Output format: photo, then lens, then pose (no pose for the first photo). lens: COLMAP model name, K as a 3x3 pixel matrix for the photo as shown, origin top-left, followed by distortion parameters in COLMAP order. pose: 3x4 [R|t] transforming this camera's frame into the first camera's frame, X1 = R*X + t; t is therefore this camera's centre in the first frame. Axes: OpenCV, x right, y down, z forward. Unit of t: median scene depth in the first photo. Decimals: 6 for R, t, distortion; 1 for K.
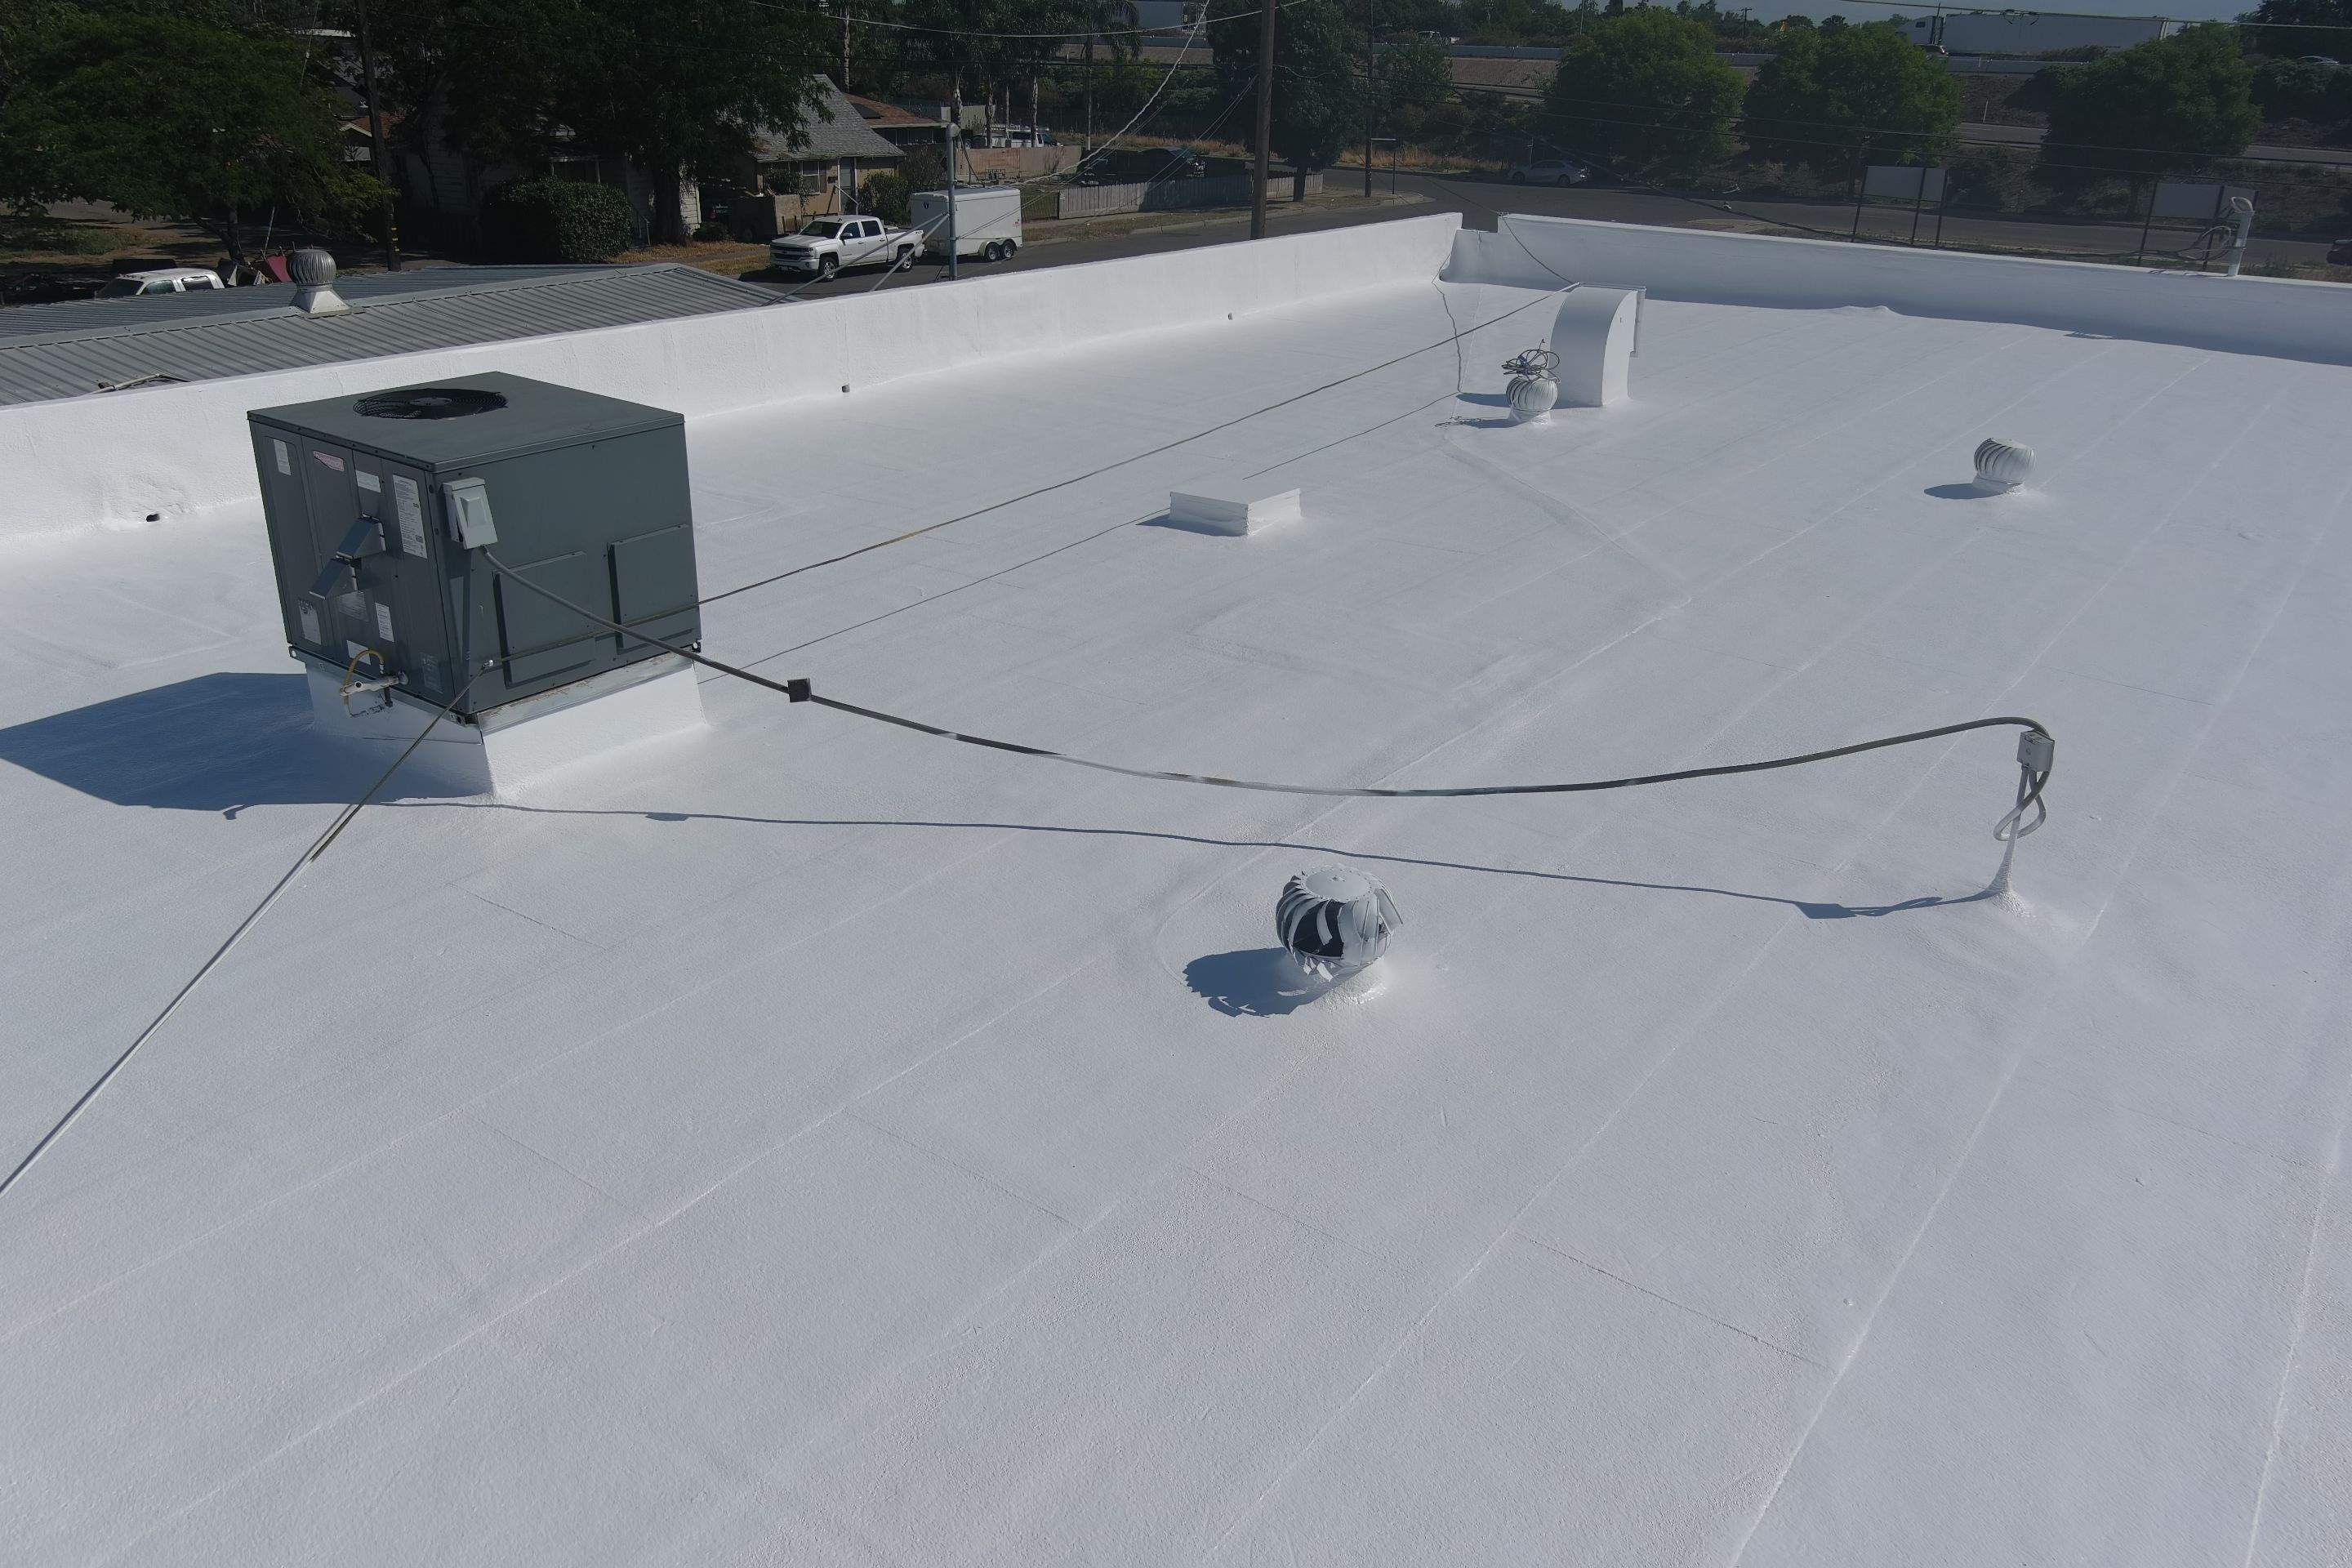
lens RADIAL K [[1820.3, 0, 1169.8], [0, 1820.3, 775.3], [0, 0, 1]] dist [0.011939, 0.001177]
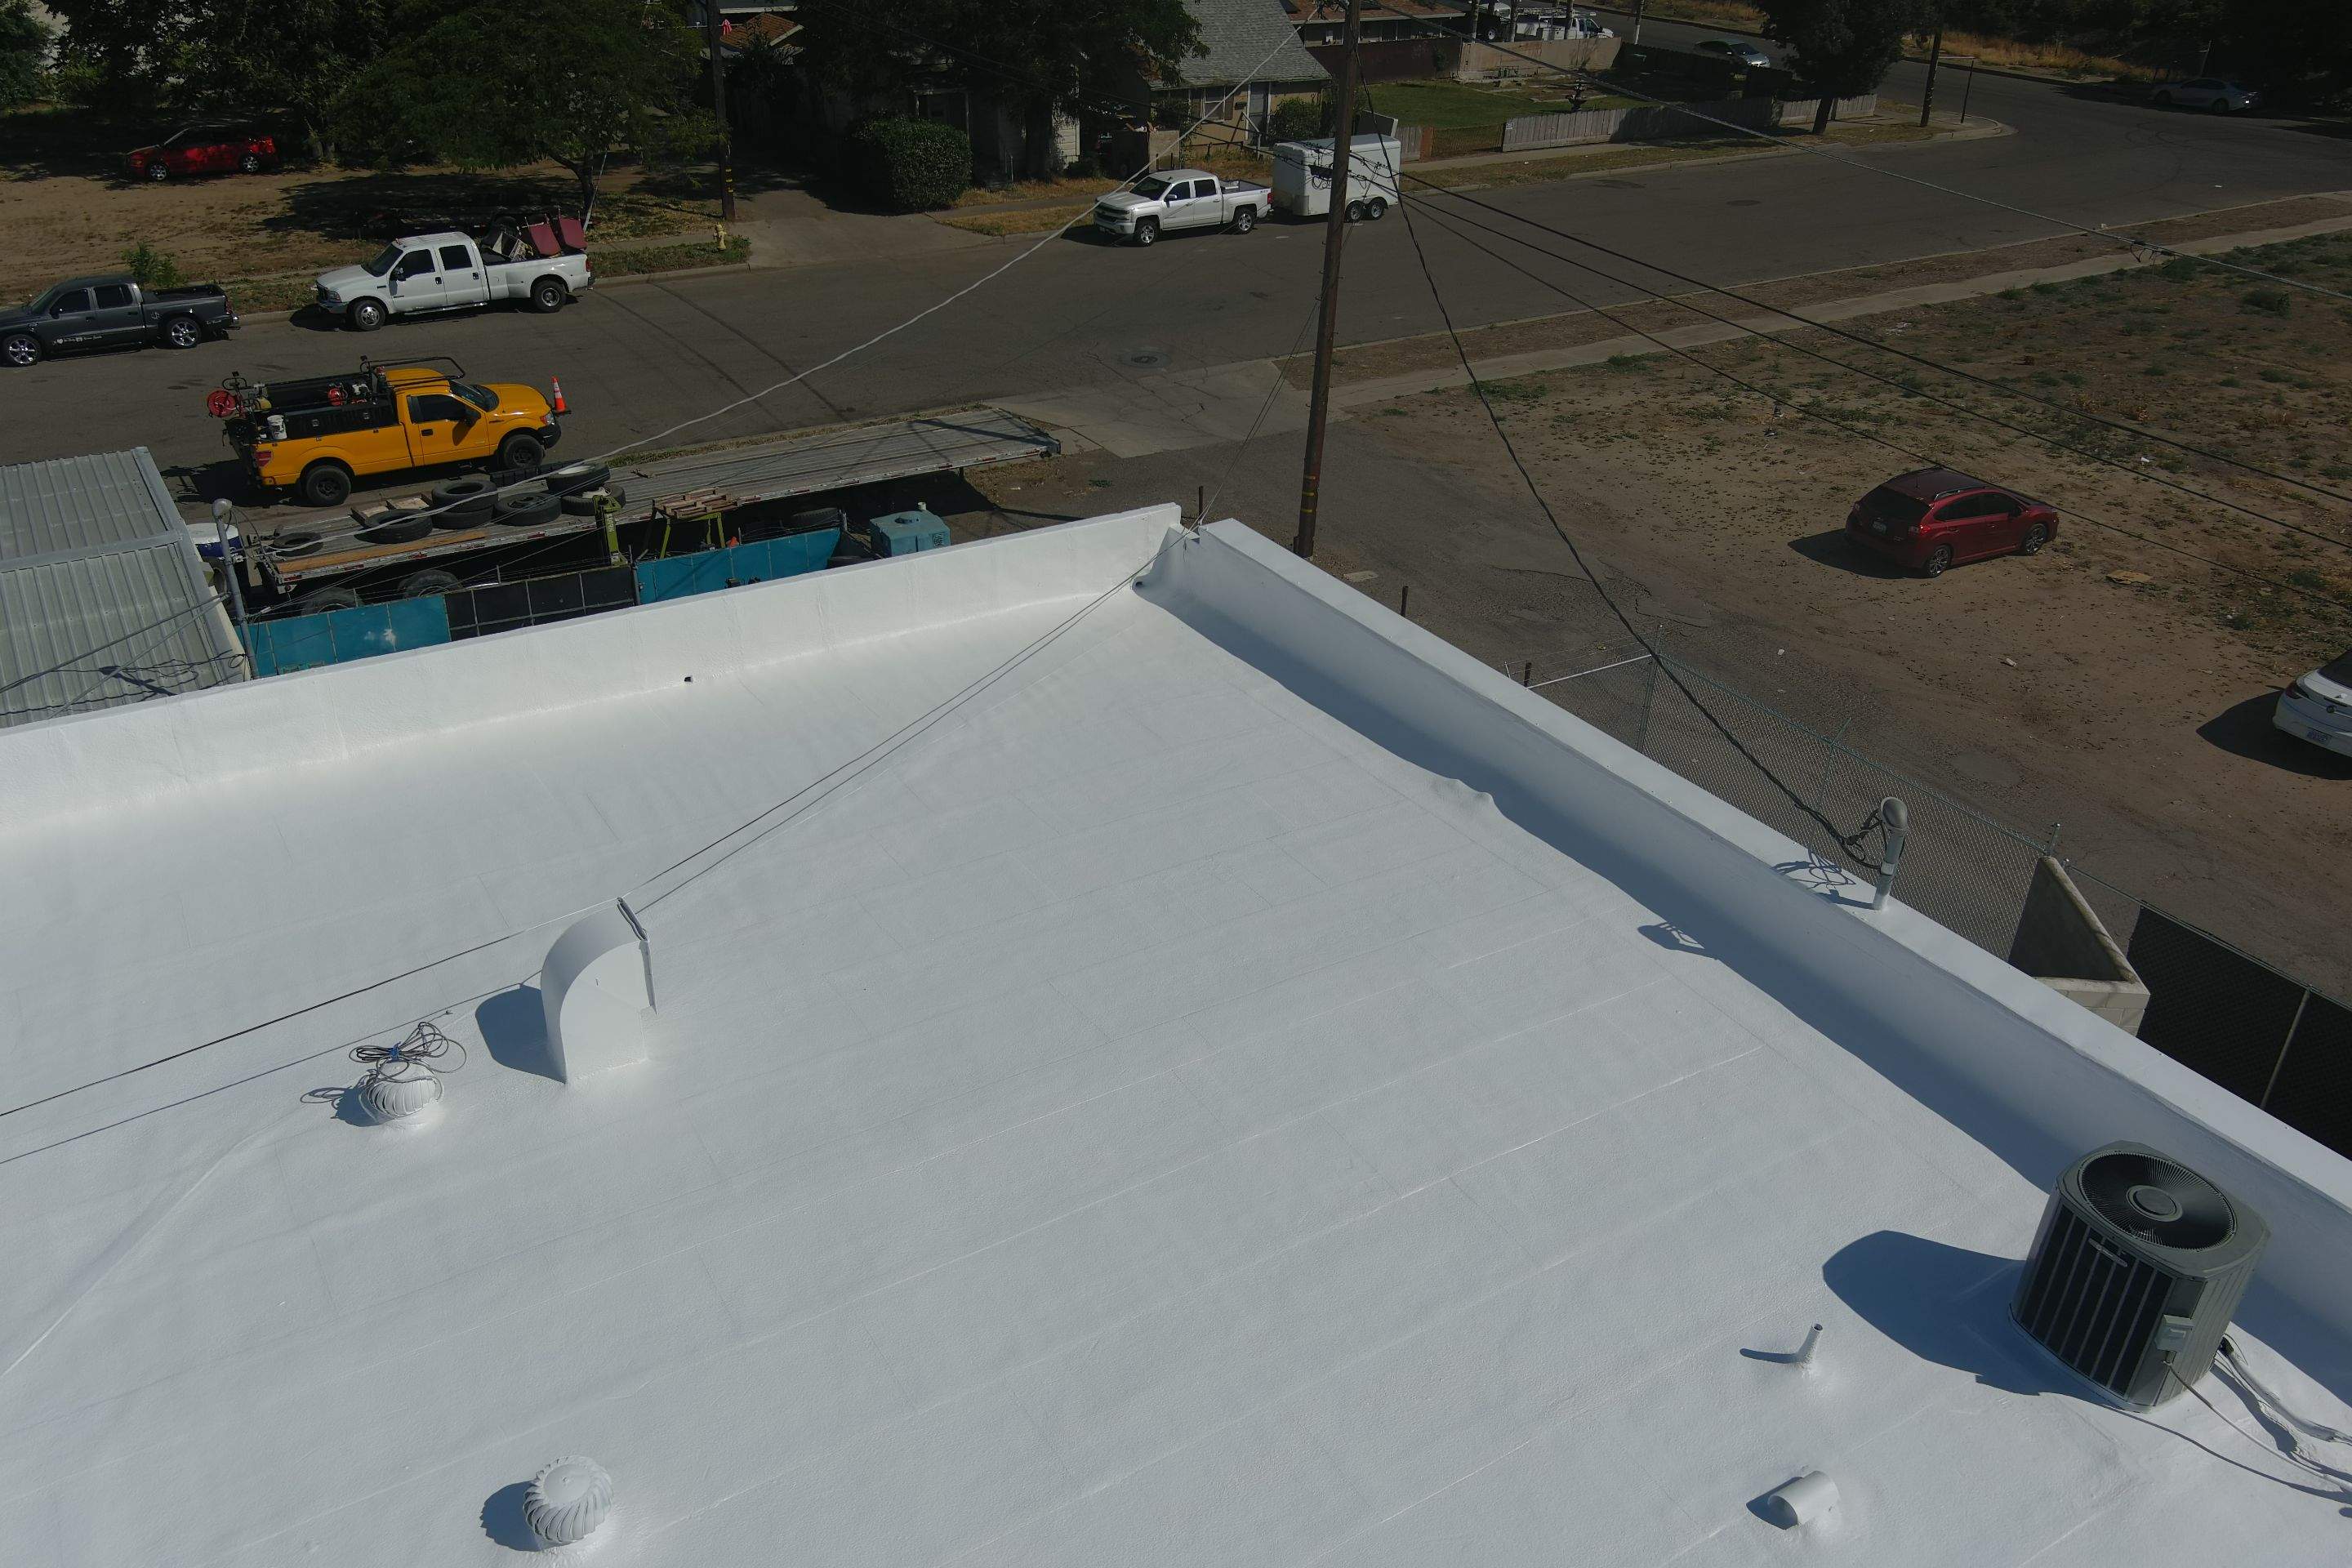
lens RADIAL K [[1820.3, 0, 1169.8], [0, 1820.3, 775.3], [0, 0, 1]] dist [0.011939, 0.001177]
pose [[0.925296, 0.183446, -0.331926, 0.175450], [-0.147539, 0.980402, 0.130553, -0.115634], [0.349370, -0.071829, 0.934228, 0.087803]]
